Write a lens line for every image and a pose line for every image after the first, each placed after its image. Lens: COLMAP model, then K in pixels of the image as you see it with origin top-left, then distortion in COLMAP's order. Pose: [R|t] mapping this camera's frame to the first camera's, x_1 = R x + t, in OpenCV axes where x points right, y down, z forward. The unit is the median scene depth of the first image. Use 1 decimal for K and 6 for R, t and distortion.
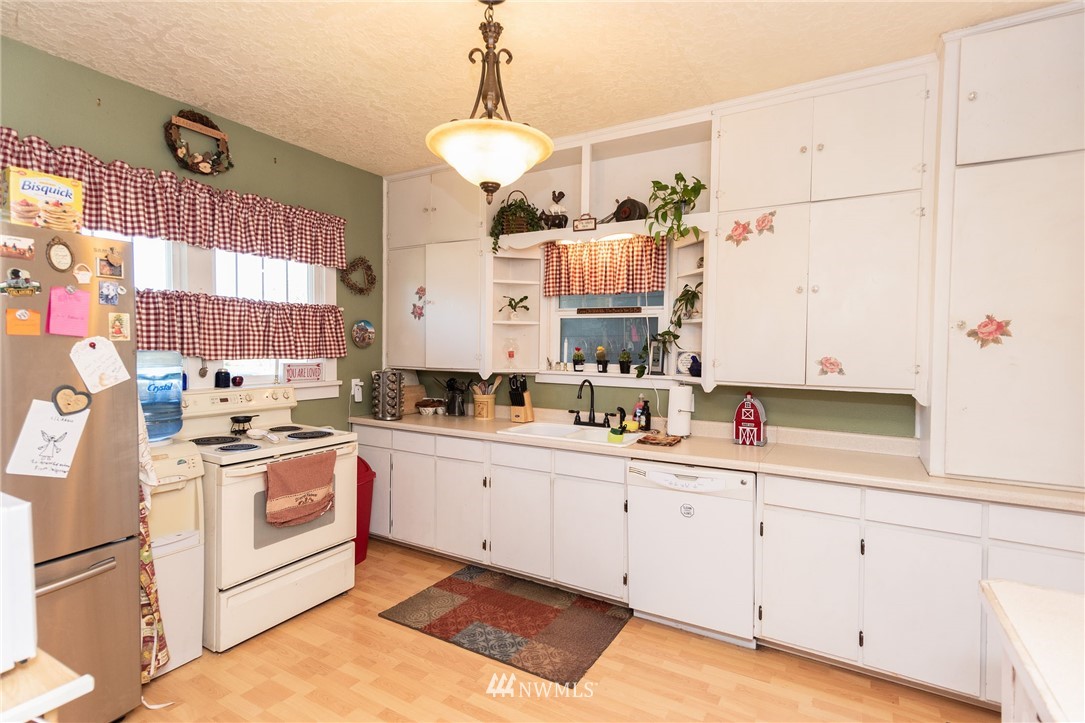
lens RADIAL K [[520.9, 0, 542.5], [0, 520.9, 361.5], [0, 0, 1]] dist [0.022943, -0.000271]
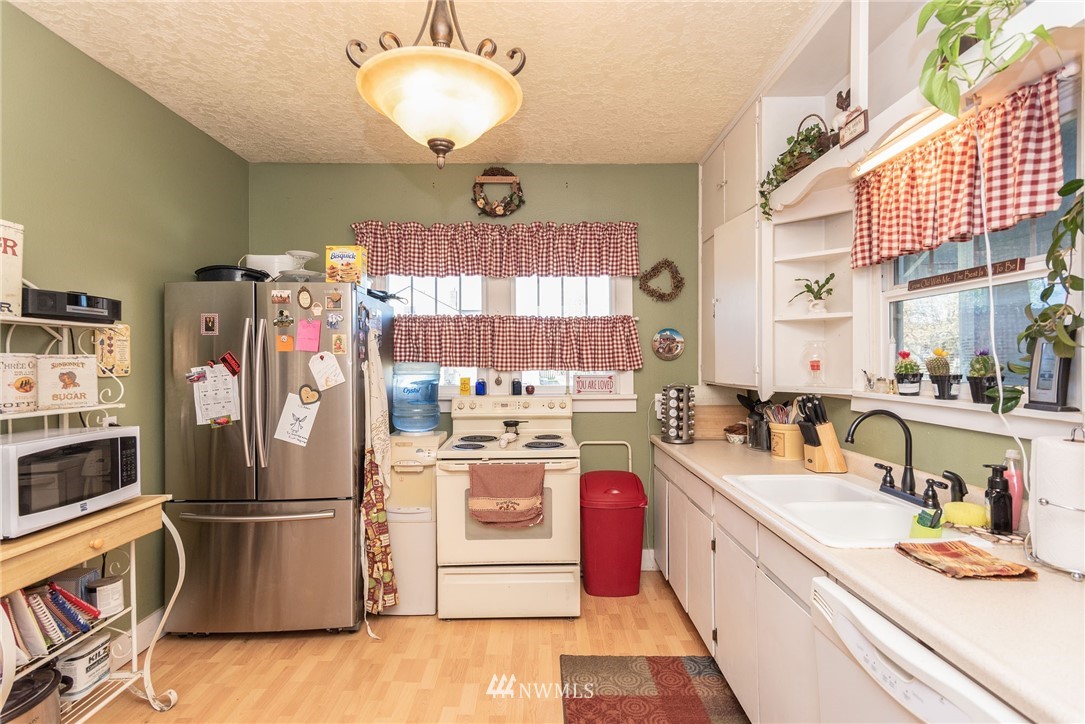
lens RADIAL K [[520.9, 0, 542.5], [0, 520.9, 362.0], [0, 0, 1]] dist [0.022943, -0.000271]
pose [[0.523366, -0.012075, -0.852022, 0.392851], [-0.015386, 0.999603, -0.023617, 0.003422], [0.851969, 0.025470, 0.522972, 0.441821]]
